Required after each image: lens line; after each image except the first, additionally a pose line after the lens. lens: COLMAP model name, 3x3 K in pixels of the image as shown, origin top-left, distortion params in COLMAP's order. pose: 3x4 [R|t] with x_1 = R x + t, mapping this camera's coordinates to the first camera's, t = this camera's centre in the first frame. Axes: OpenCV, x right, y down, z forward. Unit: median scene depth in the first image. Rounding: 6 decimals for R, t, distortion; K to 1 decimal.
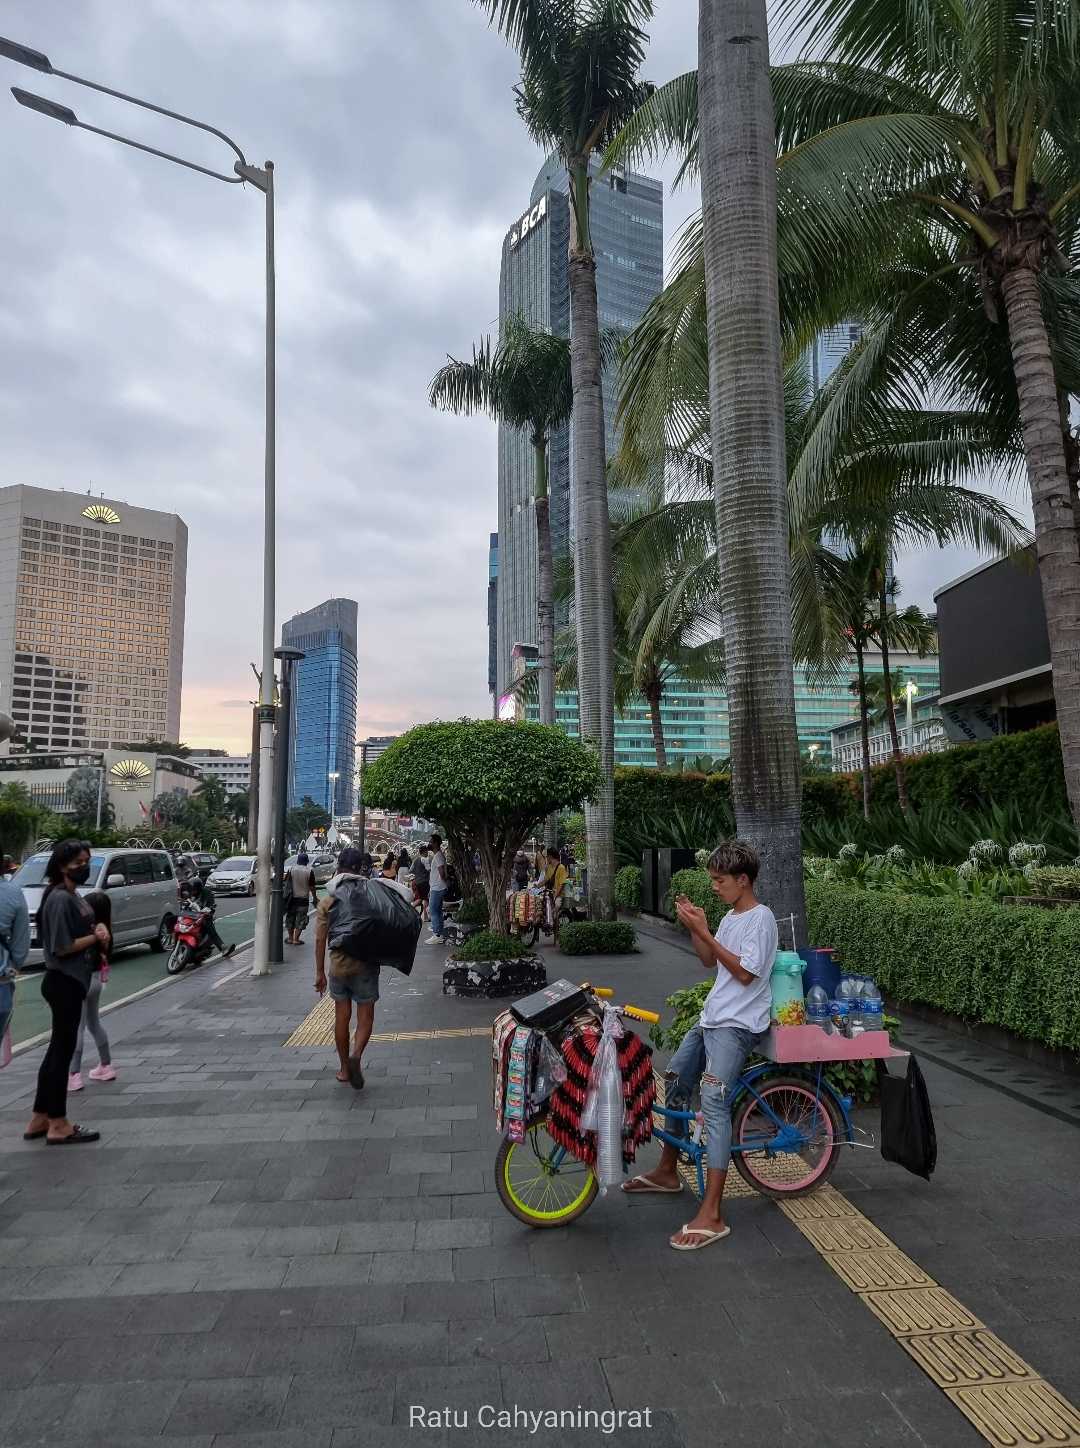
lens RADIAL K [[999.9, 0, 531.8], [0, 999.9, 719.8], [0, 0, 1]] dist [0.076846, -0.047625]
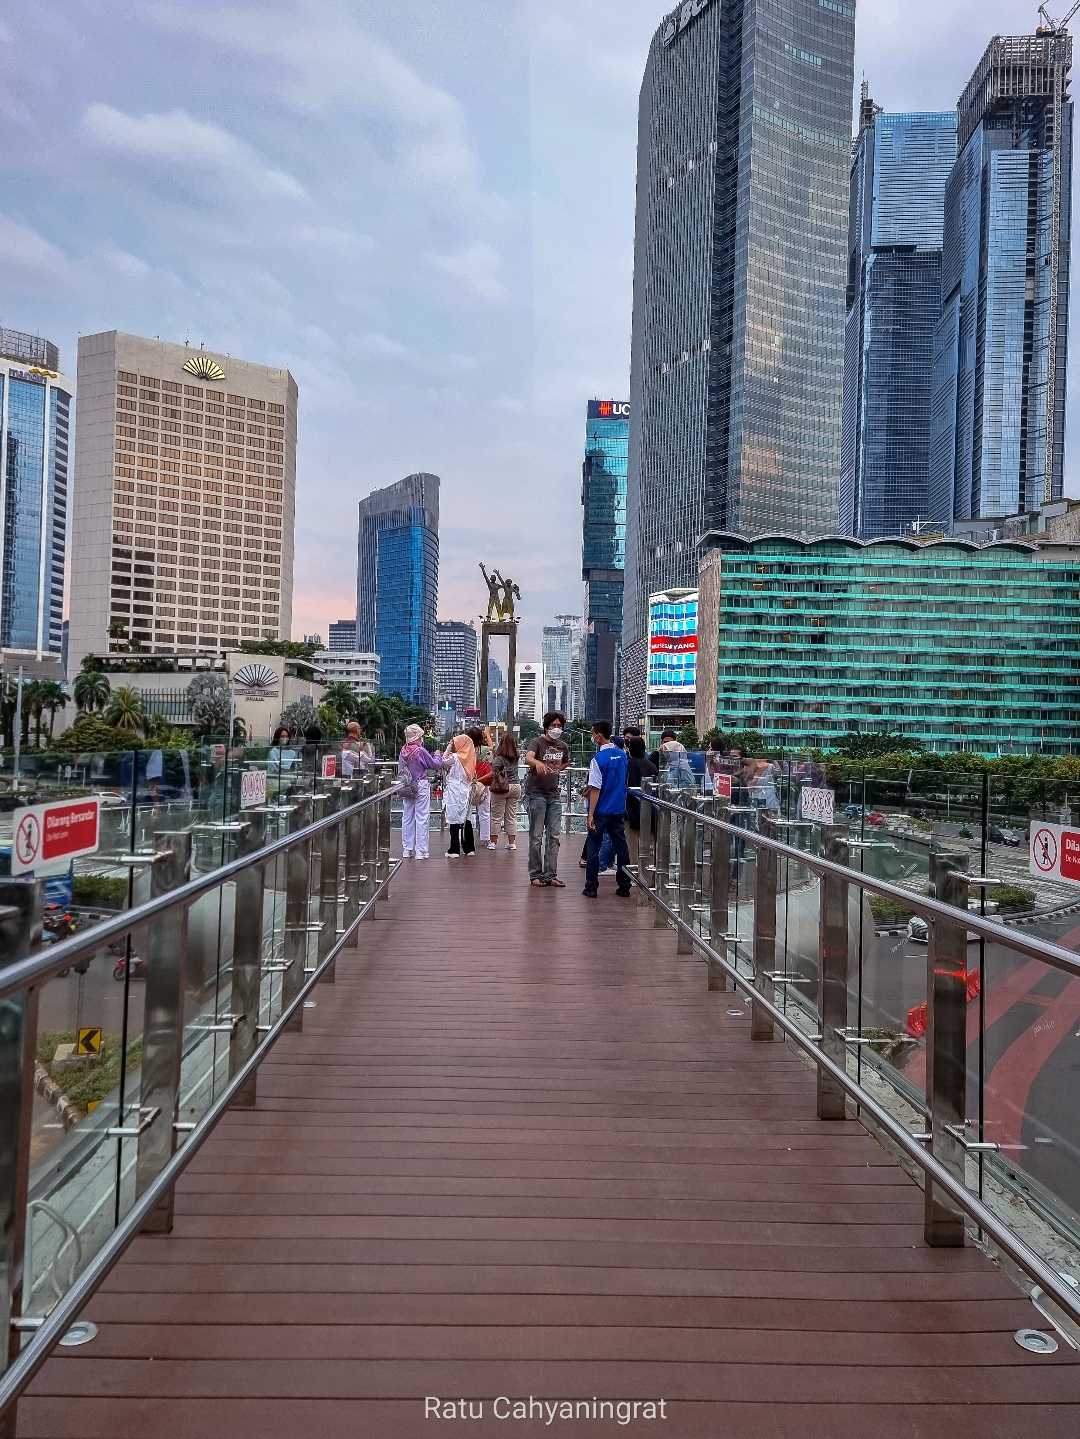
lens RADIAL K [[993.7, 0, 531.9], [0, 993.7, 715.3], [0, 0, 1]] dist [0.076846, -0.047625]
pose [[0.999097, 0.024569, -0.034658, -0.114653], [-0.020449, 0.993204, 0.114574, -0.017058], [0.037238, -0.113762, 0.992810, 0.140868]]
